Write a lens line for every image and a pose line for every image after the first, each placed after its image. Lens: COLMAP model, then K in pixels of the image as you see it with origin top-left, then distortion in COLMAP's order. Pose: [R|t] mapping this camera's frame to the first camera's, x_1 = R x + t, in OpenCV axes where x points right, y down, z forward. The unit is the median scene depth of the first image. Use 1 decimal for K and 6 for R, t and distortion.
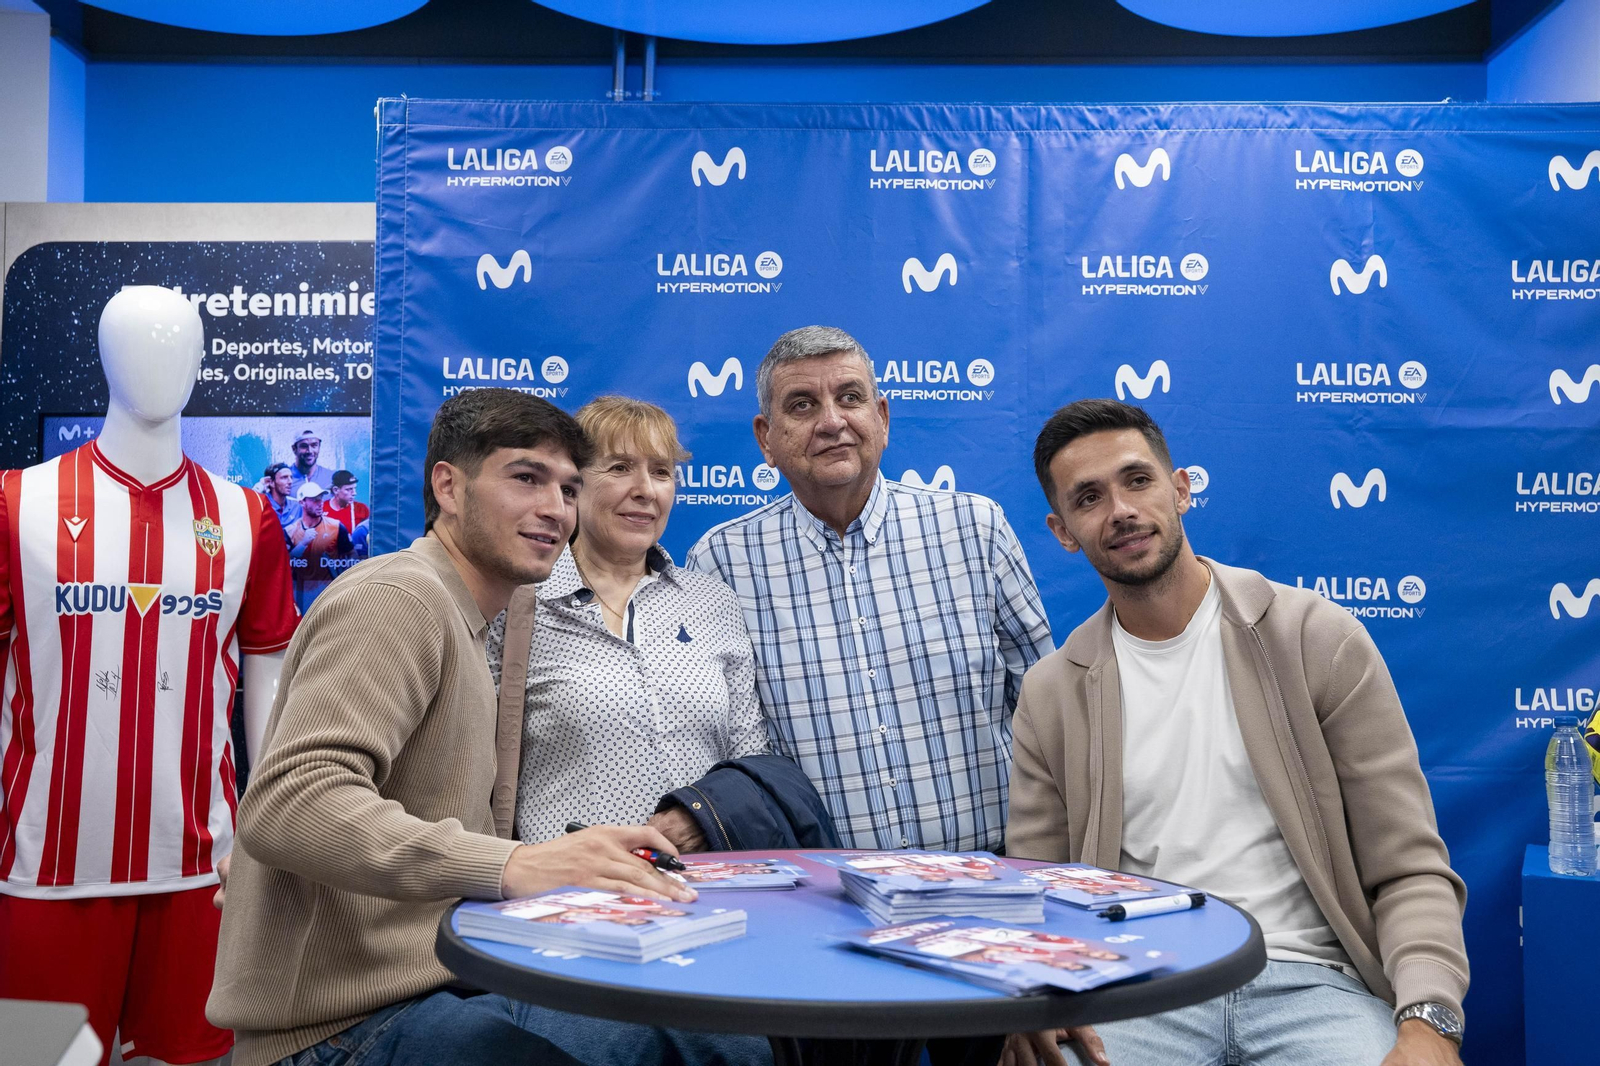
lens RADIAL K [[1566.4, 0, 804.0], [0, 1566.4, 526.1], [0, 0, 1]] dist [-0.006391, 0.120677]
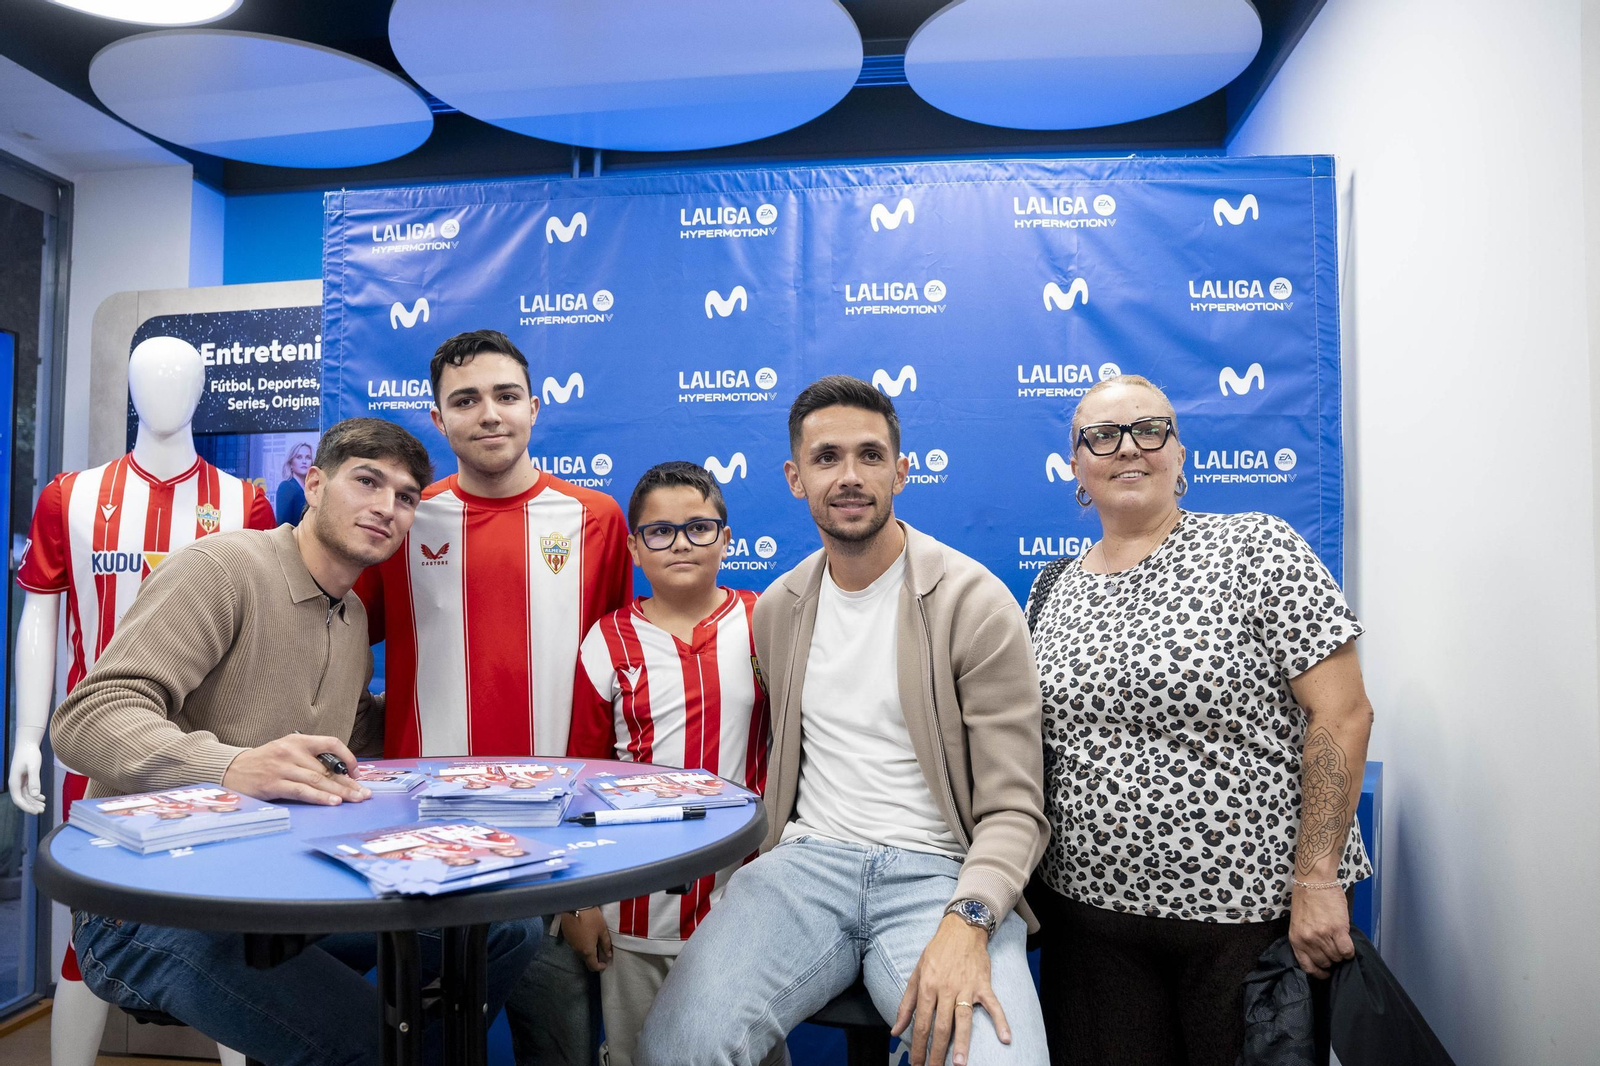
lens RADIAL K [[1094.9, 0, 782.6], [0, 1094.9, 538.0], [0, 0, 1]] dist [-0.142803, 0.109118]
pose [[0.995287, -0.011996, -0.096226, 0.208107], [0.013413, 0.999811, 0.014086, 0.017972], [0.096039, -0.015310, 0.995260, 0.123815]]
